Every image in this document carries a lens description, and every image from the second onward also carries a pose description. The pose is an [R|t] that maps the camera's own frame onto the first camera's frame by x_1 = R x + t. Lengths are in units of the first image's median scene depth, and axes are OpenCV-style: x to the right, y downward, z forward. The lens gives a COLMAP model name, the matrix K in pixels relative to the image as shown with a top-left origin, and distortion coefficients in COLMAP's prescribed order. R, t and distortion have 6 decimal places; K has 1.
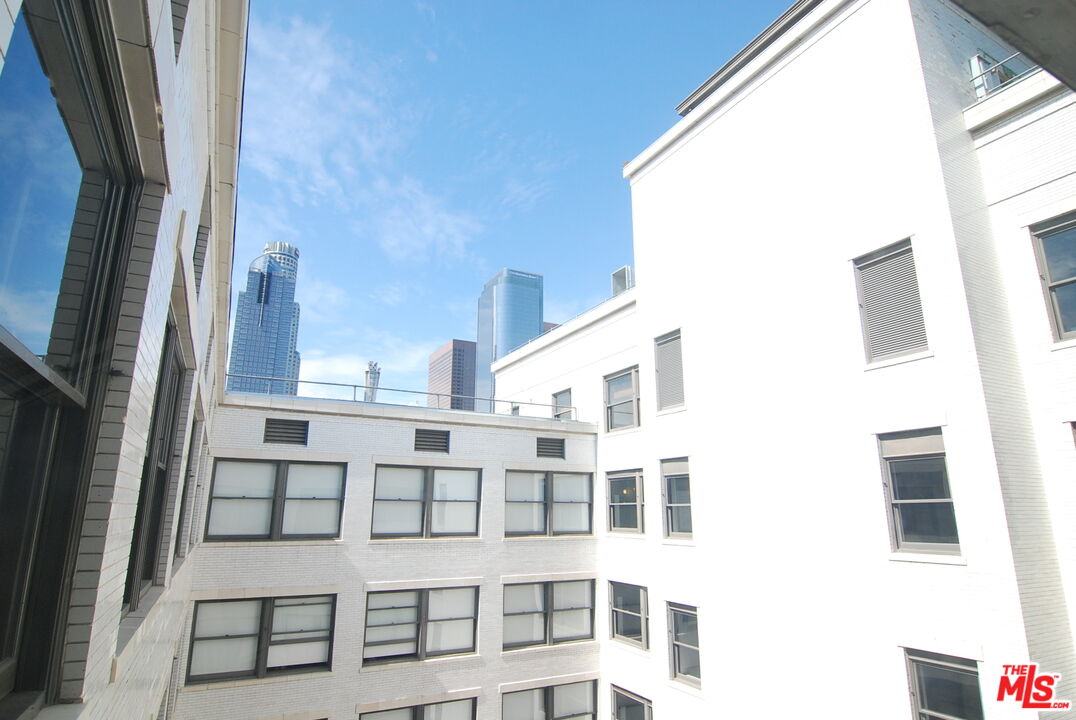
lens RADIAL K [[582.2, 0, 535.6], [0, 582.2, 364.7], [0, 0, 1]] dist [-0.005262, -0.011730]
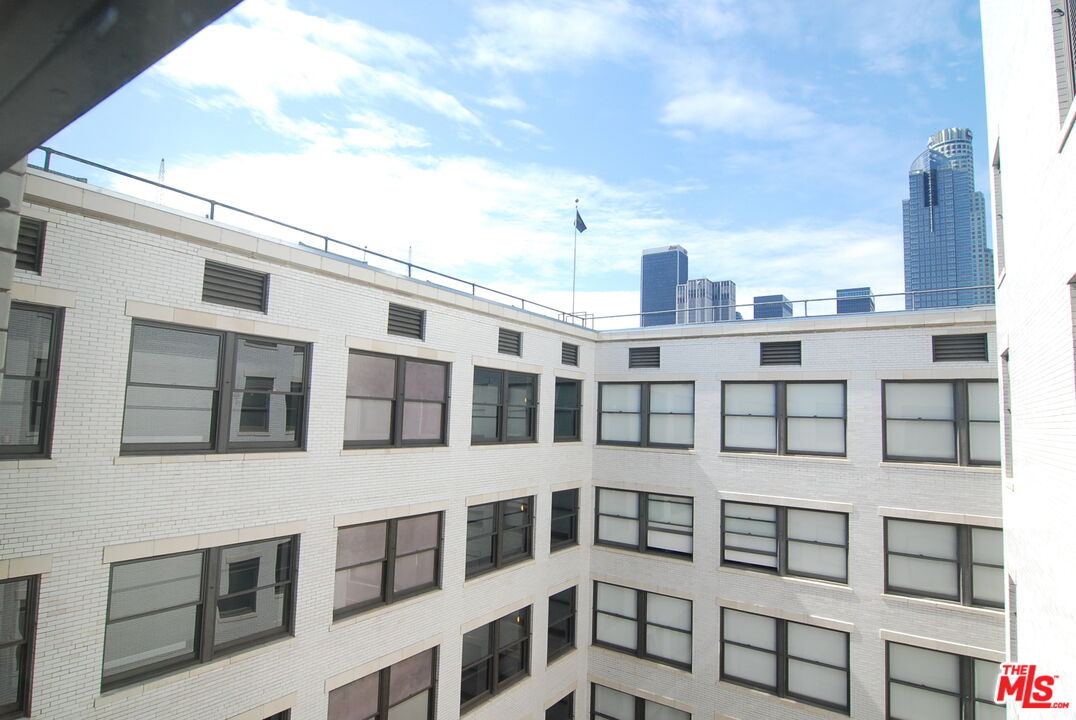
lens RADIAL K [[594.7, 0, 538.0], [0, 594.7, 360.0], [0, 0, 1]] dist [-0.003732, -0.033278]
pose [[0.462453, -0.074852, -0.883479, 0.497425], [0.184132, 0.982814, 0.013115, 0.059668], [0.867314, -0.168742, 0.468288, 0.227487]]
